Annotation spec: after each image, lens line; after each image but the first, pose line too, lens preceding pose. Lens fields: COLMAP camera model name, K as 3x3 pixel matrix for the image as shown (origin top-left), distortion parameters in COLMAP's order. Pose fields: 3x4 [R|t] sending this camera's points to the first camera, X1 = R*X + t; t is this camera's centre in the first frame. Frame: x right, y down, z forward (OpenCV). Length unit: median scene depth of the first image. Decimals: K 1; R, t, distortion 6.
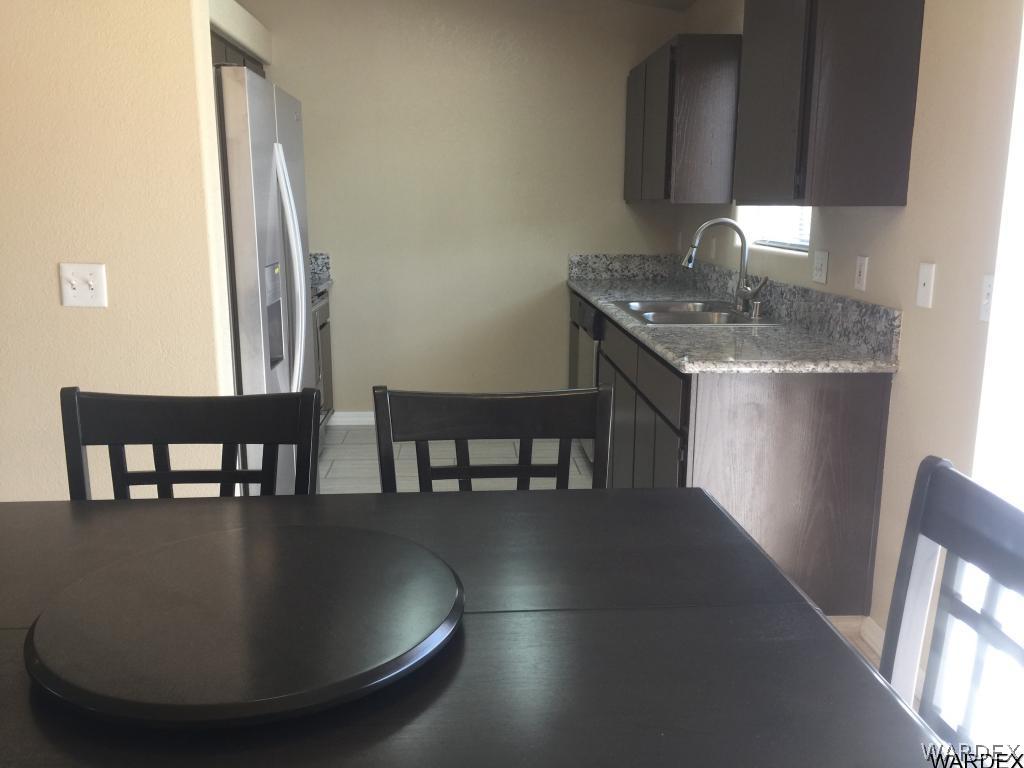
lens RADIAL K [[886.6, 0, 512.0], [0, 886.6, 384.0], [0, 0, 1]] dist [-0.003062, -0.005838]
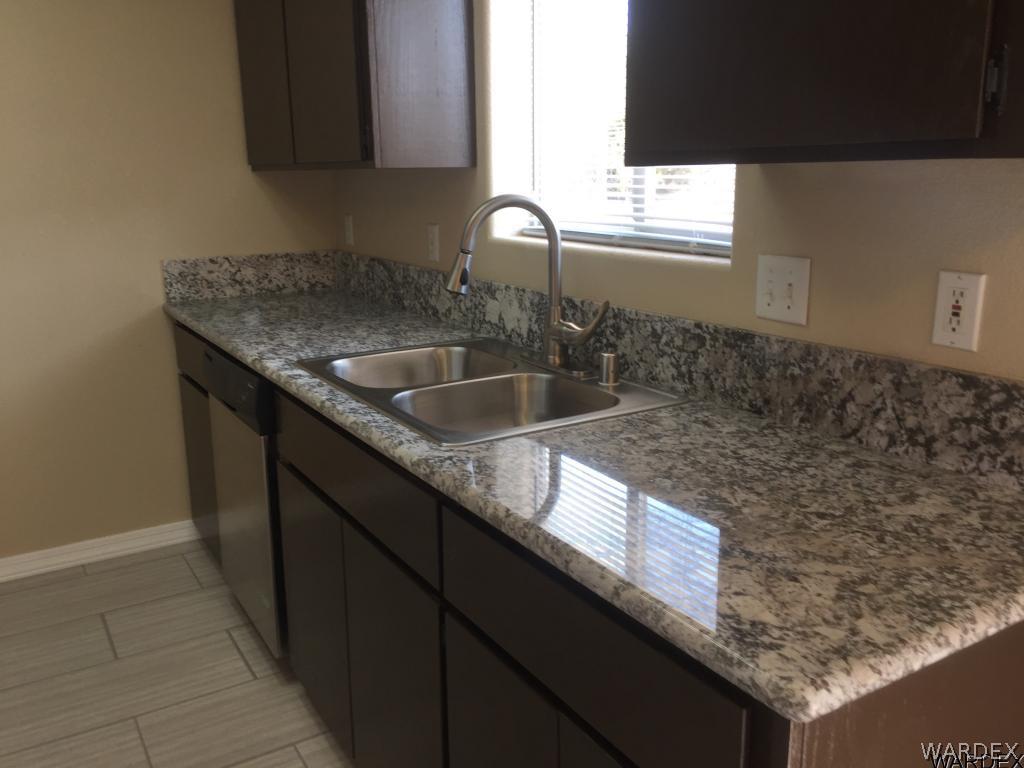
lens RADIAL K [[866.7, 0, 532.7], [0, 866.7, 382.6], [0, 0, 1]] dist [0.041920, -0.003647]
pose [[0.871068, -0.129790, 0.473704, -0.006091], [0.112951, 0.991539, 0.063972, -0.099353], [-0.477999, -0.002218, 0.878358, 0.501487]]
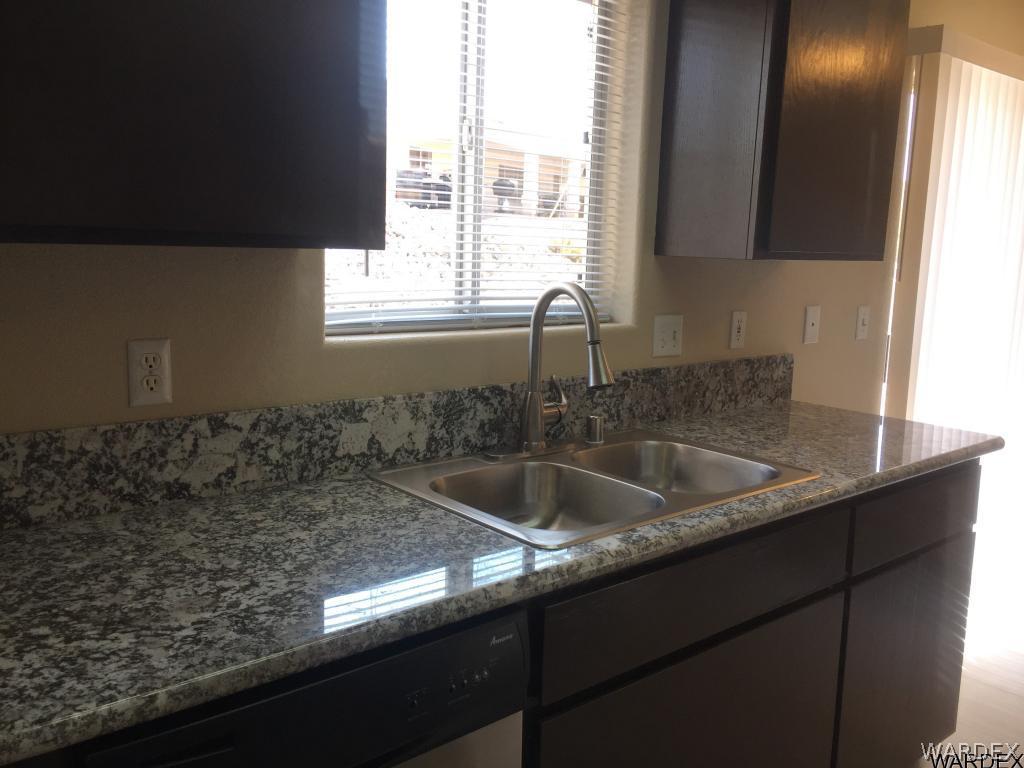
lens RADIAL K [[878.5, 0, 515.4], [0, 878.5, 372.1], [0, 0, 1]] dist [0.057726, -0.002694]
pose [[-0.608376, -0.143393, 0.780587, -0.130780], [0.122130, 0.954913, 0.270603, -0.252161], [-0.784196, 0.259961, -0.563434, 1.200276]]
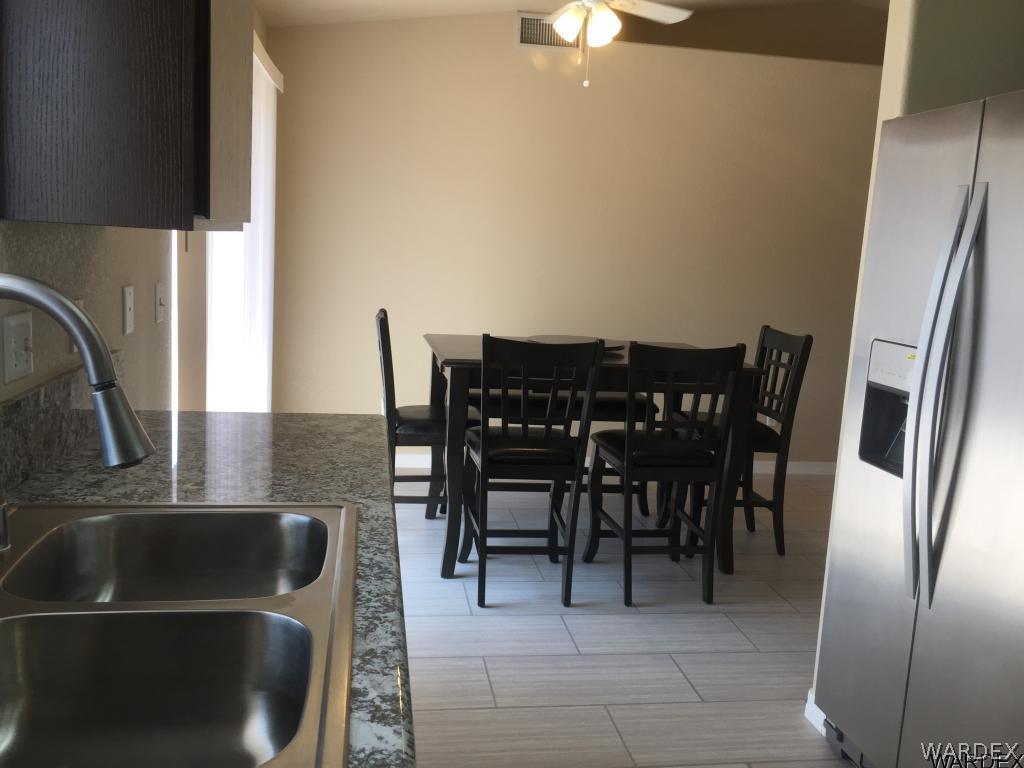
lens RADIAL K [[866.7, 0, 532.7], [0, 866.7, 382.6], [0, 0, 1]] dist [0.041920, -0.003647]
pose [[-0.989769, -0.040888, -0.136698, 0.104175], [-0.086608, 0.933539, 0.347856, -0.236135], [0.113390, 0.356136, -0.927529, 1.152210]]
